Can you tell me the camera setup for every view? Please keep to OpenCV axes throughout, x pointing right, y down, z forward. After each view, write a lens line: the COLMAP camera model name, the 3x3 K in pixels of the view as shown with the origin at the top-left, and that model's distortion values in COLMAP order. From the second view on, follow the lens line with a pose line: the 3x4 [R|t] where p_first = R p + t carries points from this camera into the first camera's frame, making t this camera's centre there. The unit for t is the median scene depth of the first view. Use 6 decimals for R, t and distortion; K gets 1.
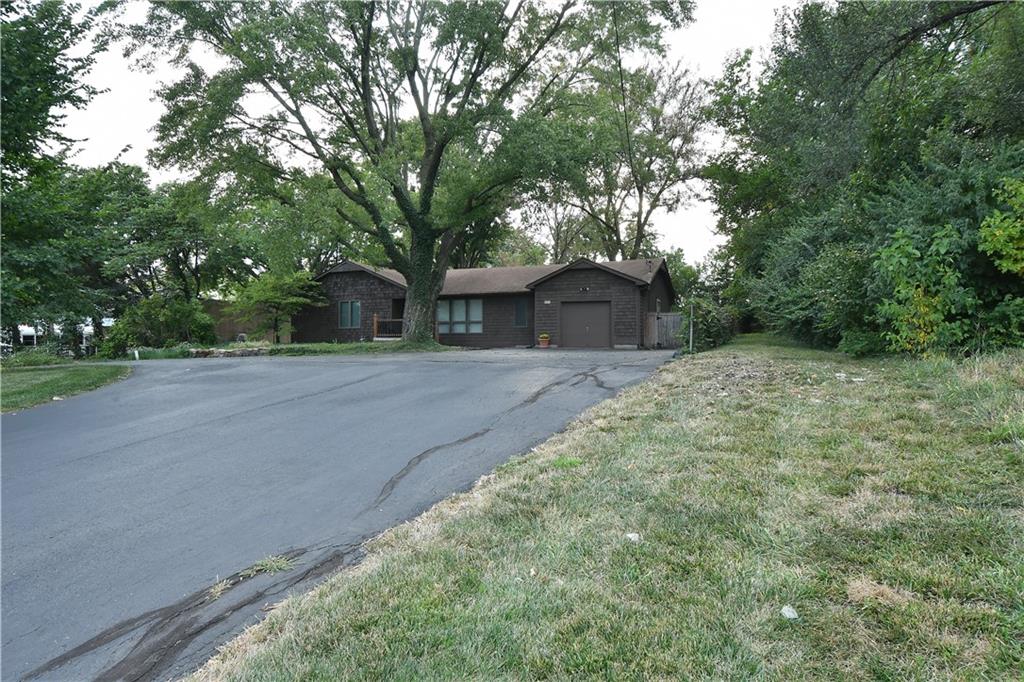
lens RADIAL K [[625.0, 0, 513.1], [0, 625.0, 341.7], [0, 0, 1]] dist [0.001604, -0.003333]
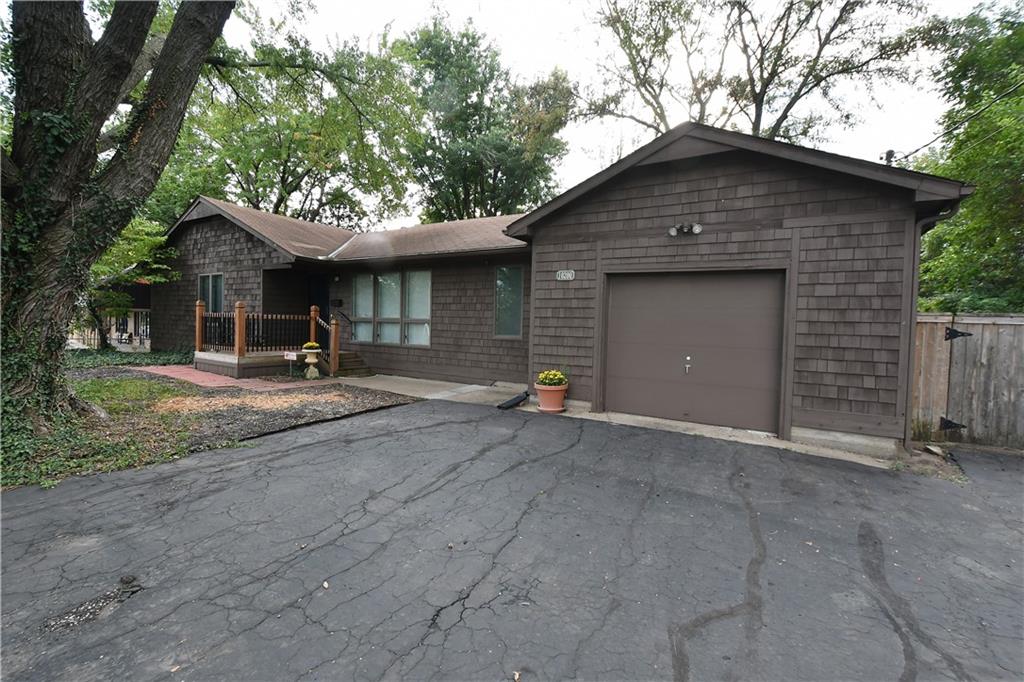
lens RADIAL K [[457.4, 0, 515.1], [0, 457.4, 340.3], [0, 0, 1]] dist [0.002639, -0.001793]
pose [[0.988522, 0.029789, -0.148110, 0.062777], [-0.022770, 0.998546, 0.048858, -0.037616], [0.149350, -0.044925, 0.987763, 0.715164]]
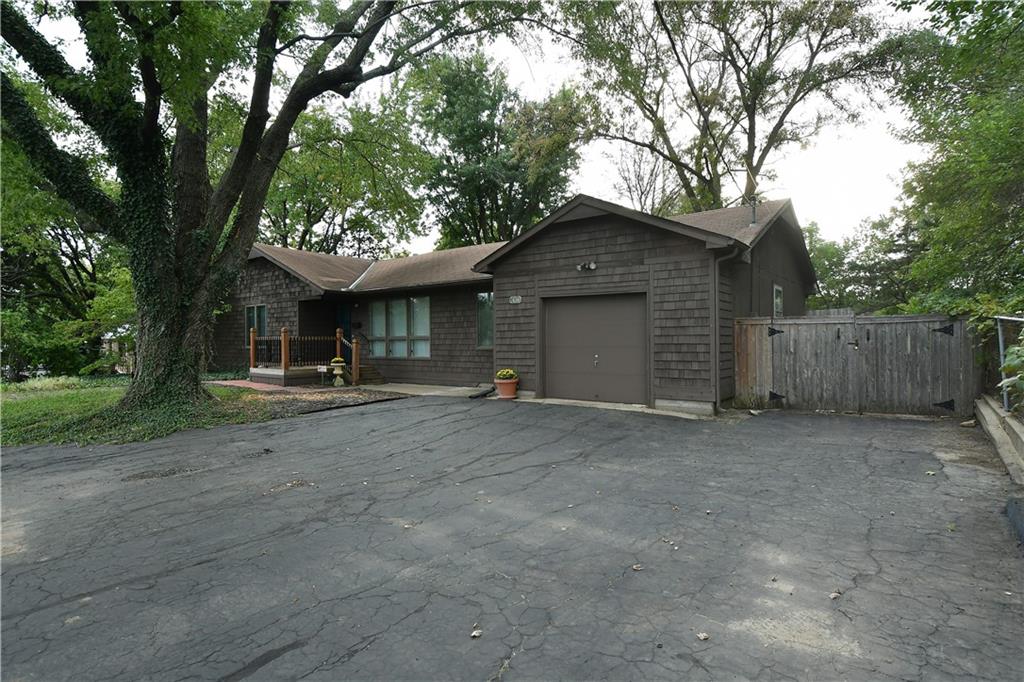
lens RADIAL K [[537.5, 0, 510.8], [0, 537.5, 342.0], [0, 0, 1]] dist [0.004971, 0.000800]
pose [[0.968367, -0.010076, -0.249327, 0.145142], [0.014498, 0.999768, 0.015905, -0.036375], [0.249109, -0.019017, 0.968289, 0.582084]]
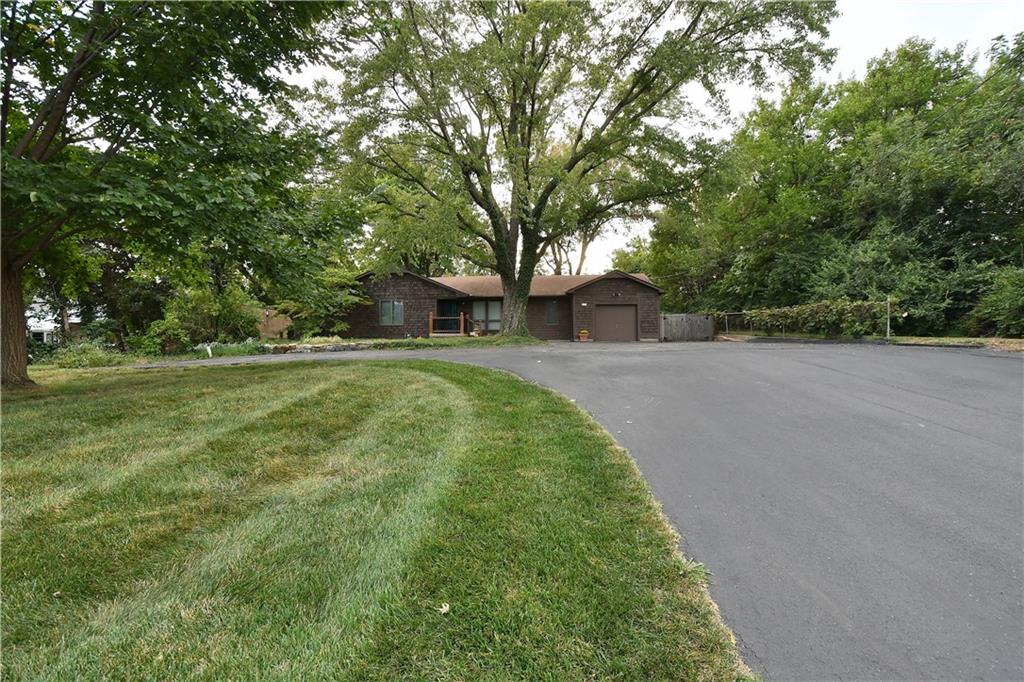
lens RADIAL K [[457.4, 0, 515.4], [0, 457.4, 338.3], [0, 0, 1]] dist [0.002639, -0.001793]
pose [[0.941571, -0.003548, 0.336795, -0.361273], [0.004735, 0.999985, -0.002703, 0.005021], [-0.336780, 0.004139, 0.941574, 0.187294]]
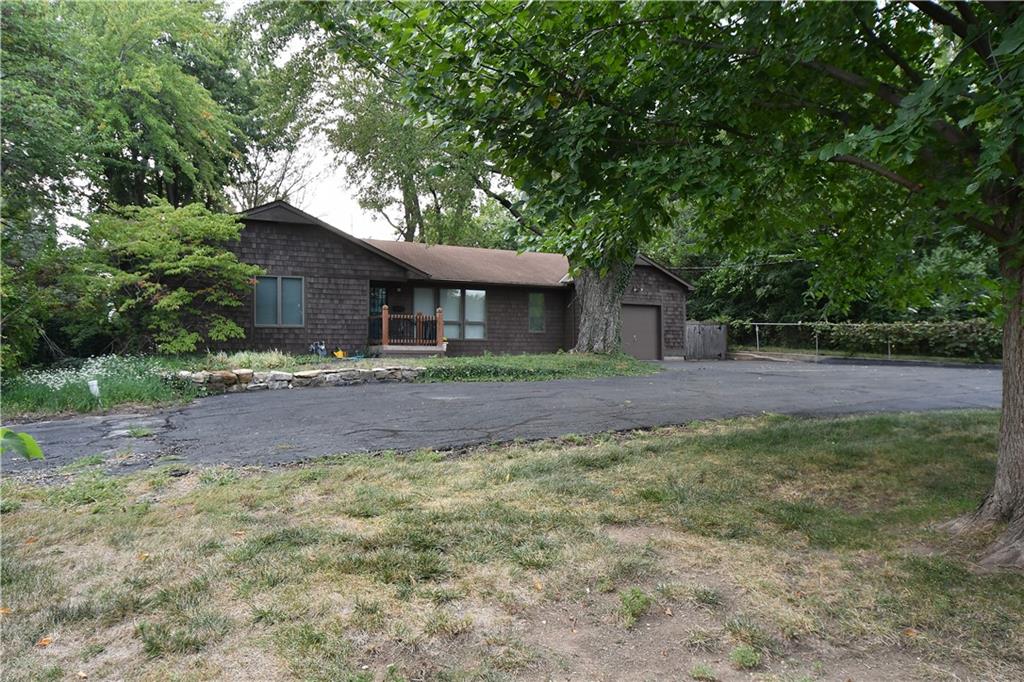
lens RADIAL K [[740.1, 0, 517.3], [0, 740.1, 343.1], [0, 0, 1]] dist [-0.003019, 0.002963]
pose [[0.614619, 0.007692, 0.788786, -0.709486], [-0.008942, 0.999956, -0.002784, -0.008129], [-0.788773, -0.005342, 0.614661, 0.484404]]
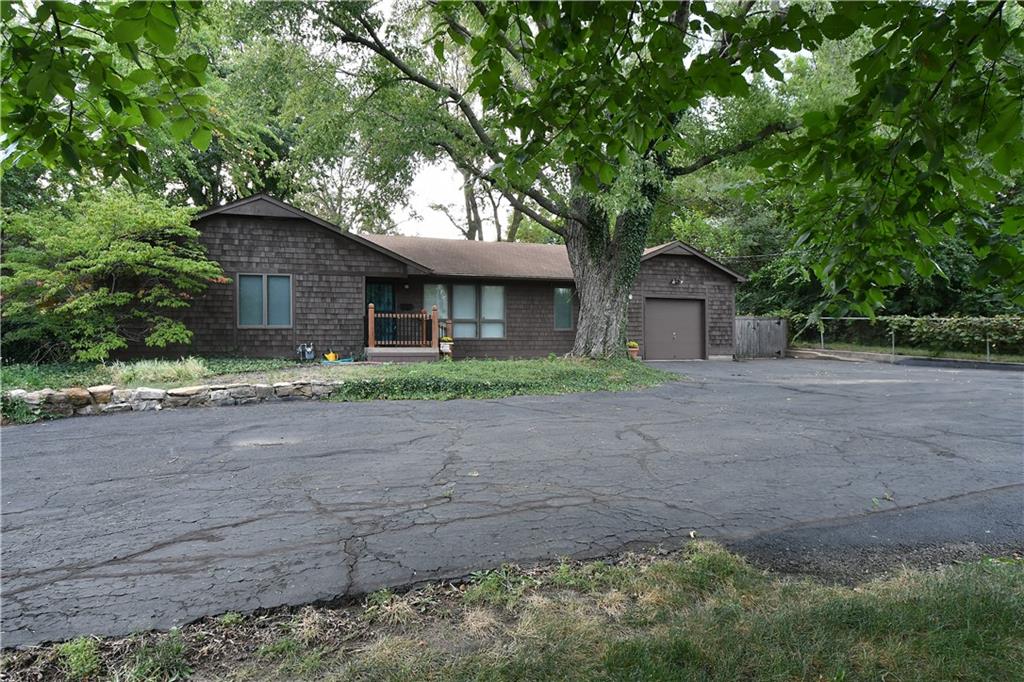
lens RADIAL K [[625.0, 0, 513.9], [0, 625.0, 343.1], [0, 0, 1]] dist [0.001604, -0.003333]
pose [[0.744872, -0.006240, 0.667178, -0.498646], [-0.004240, 0.999892, 0.014086, -0.019007], [-0.667193, -0.013321, 0.744765, 0.529906]]
